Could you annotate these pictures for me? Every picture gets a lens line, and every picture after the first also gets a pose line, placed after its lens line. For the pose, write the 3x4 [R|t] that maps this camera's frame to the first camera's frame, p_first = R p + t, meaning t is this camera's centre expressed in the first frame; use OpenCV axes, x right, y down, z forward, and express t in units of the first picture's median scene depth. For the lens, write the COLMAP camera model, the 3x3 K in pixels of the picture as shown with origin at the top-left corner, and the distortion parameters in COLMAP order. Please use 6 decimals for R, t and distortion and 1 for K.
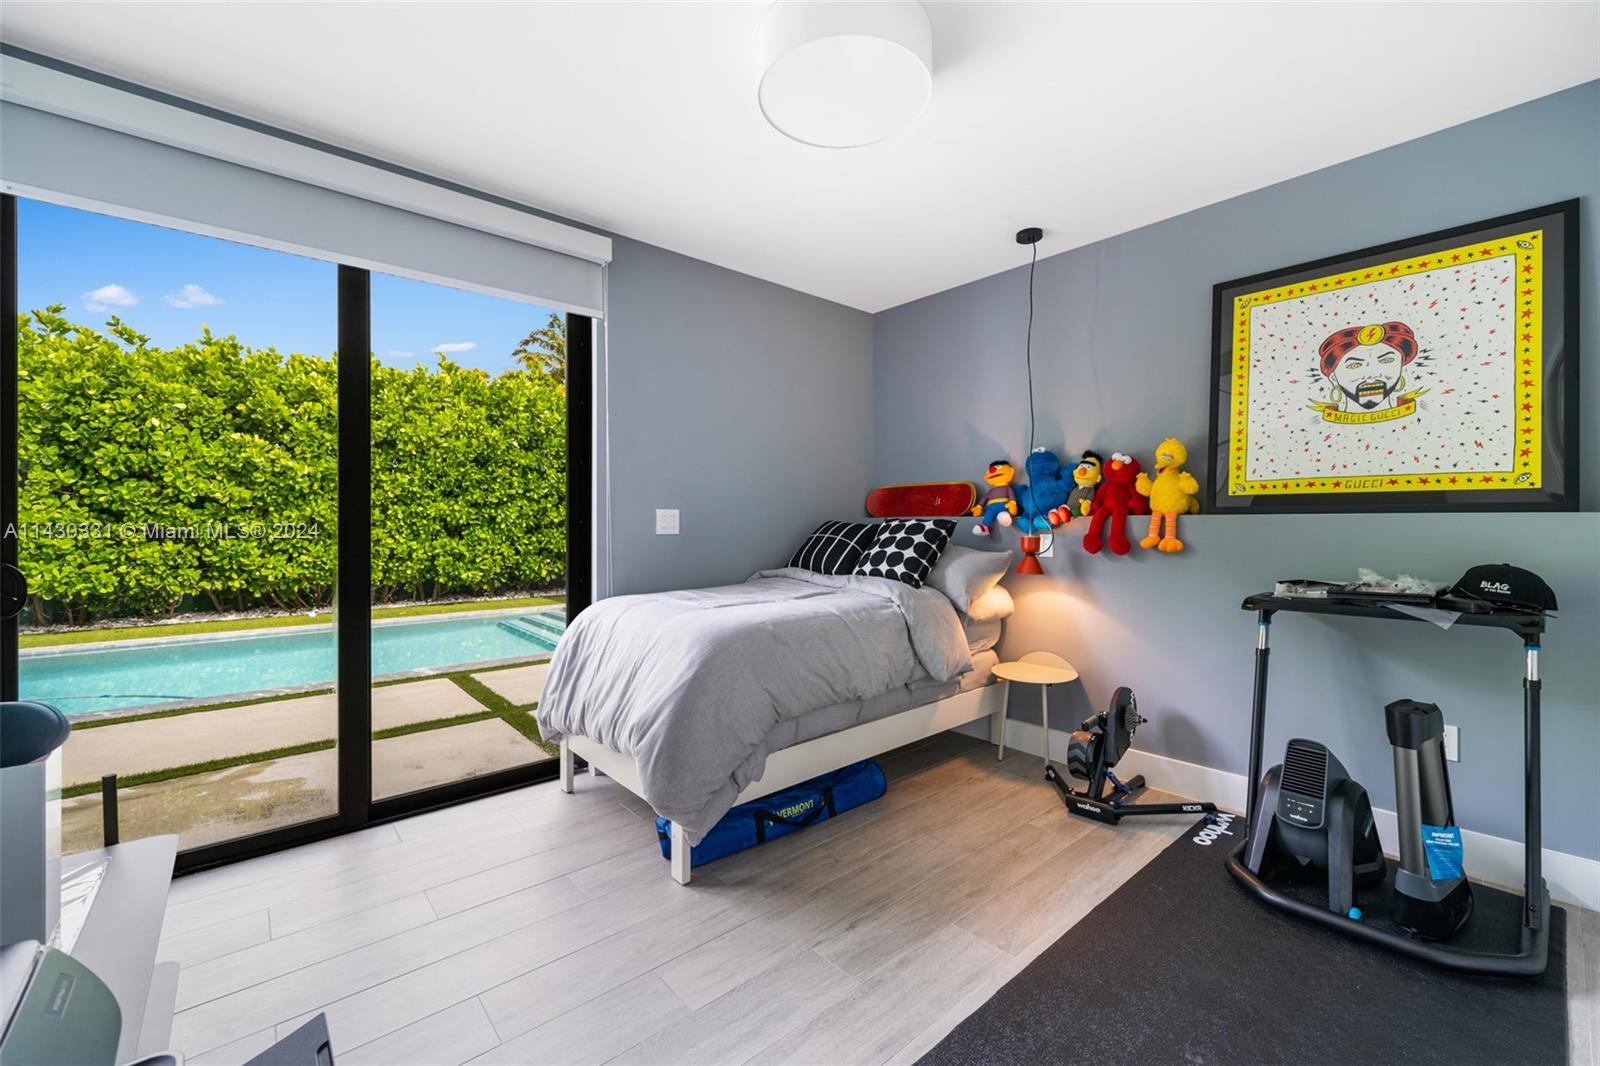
lens RADIAL K [[650.2, 0, 802.6], [0, 650.2, 521.1], [0, 0, 1]] dist [-0.000539, -0.000036]
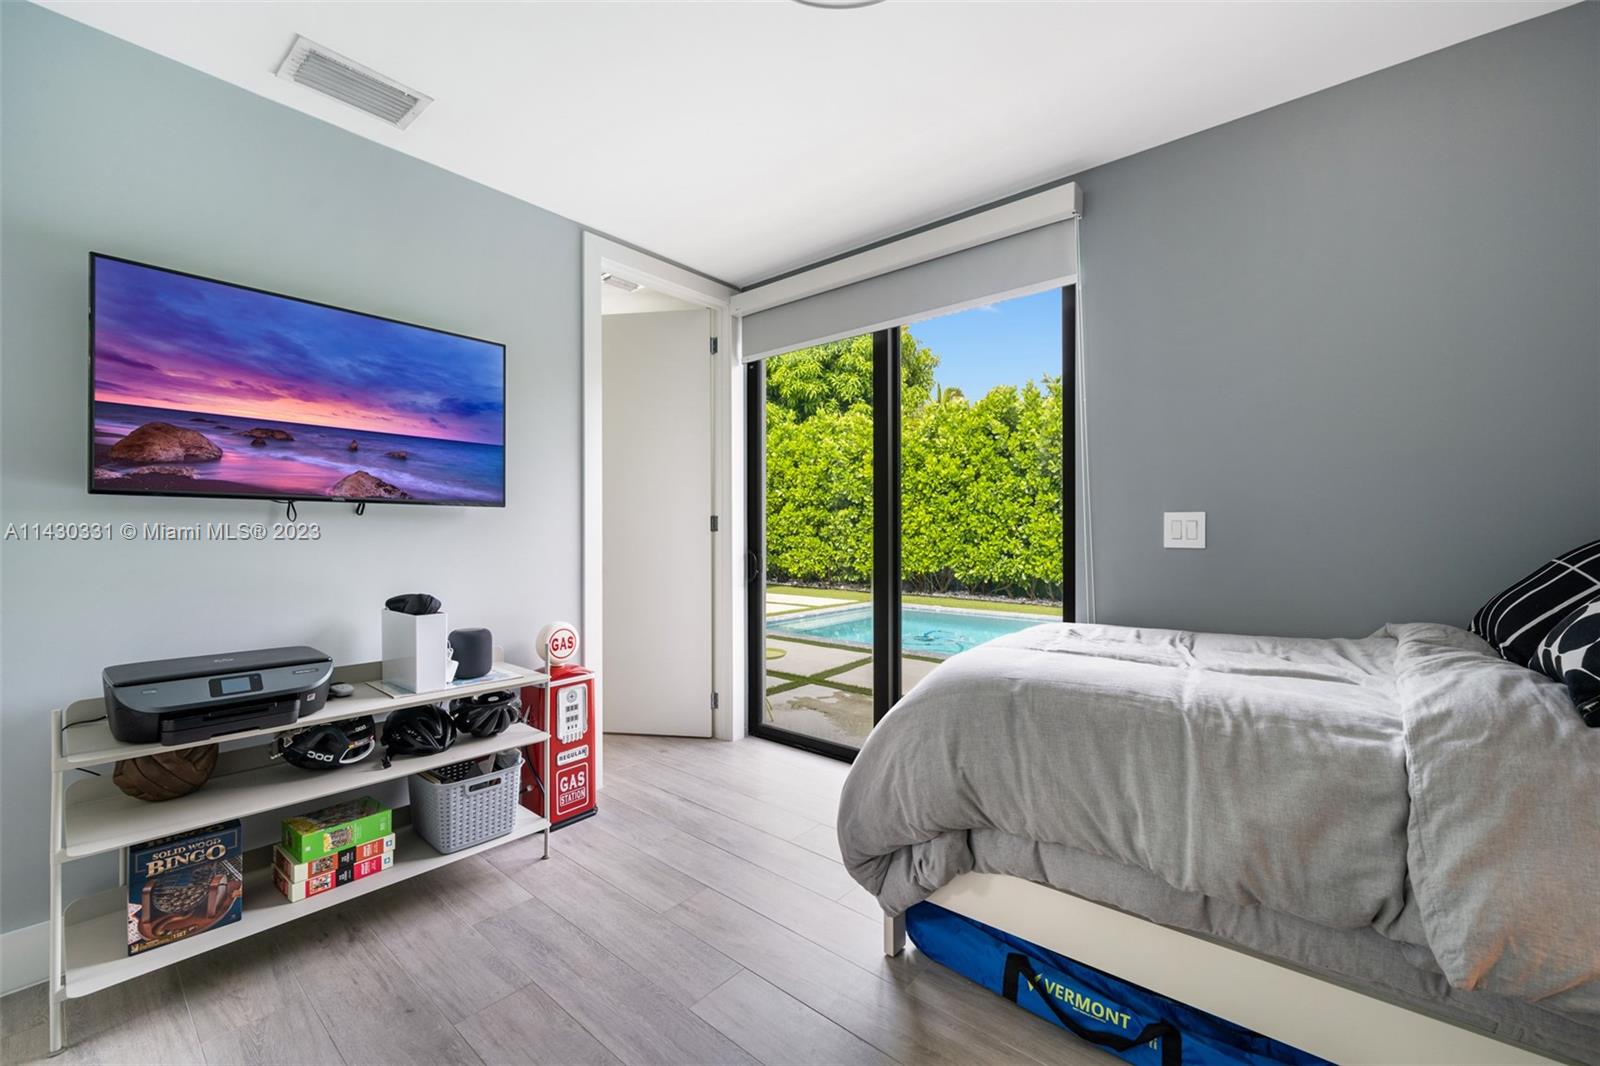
lens RADIAL K [[650.2, 0, 793.2], [0, 650.2, 527.0], [0, 0, 1]] dist [-0.000539, -0.000036]
pose [[0.136020, 0.002530, -0.990703, 0.467062], [-0.011039, 0.999939, 0.001038, 0.001494], [0.990645, 0.010796, 0.136040, 0.547245]]
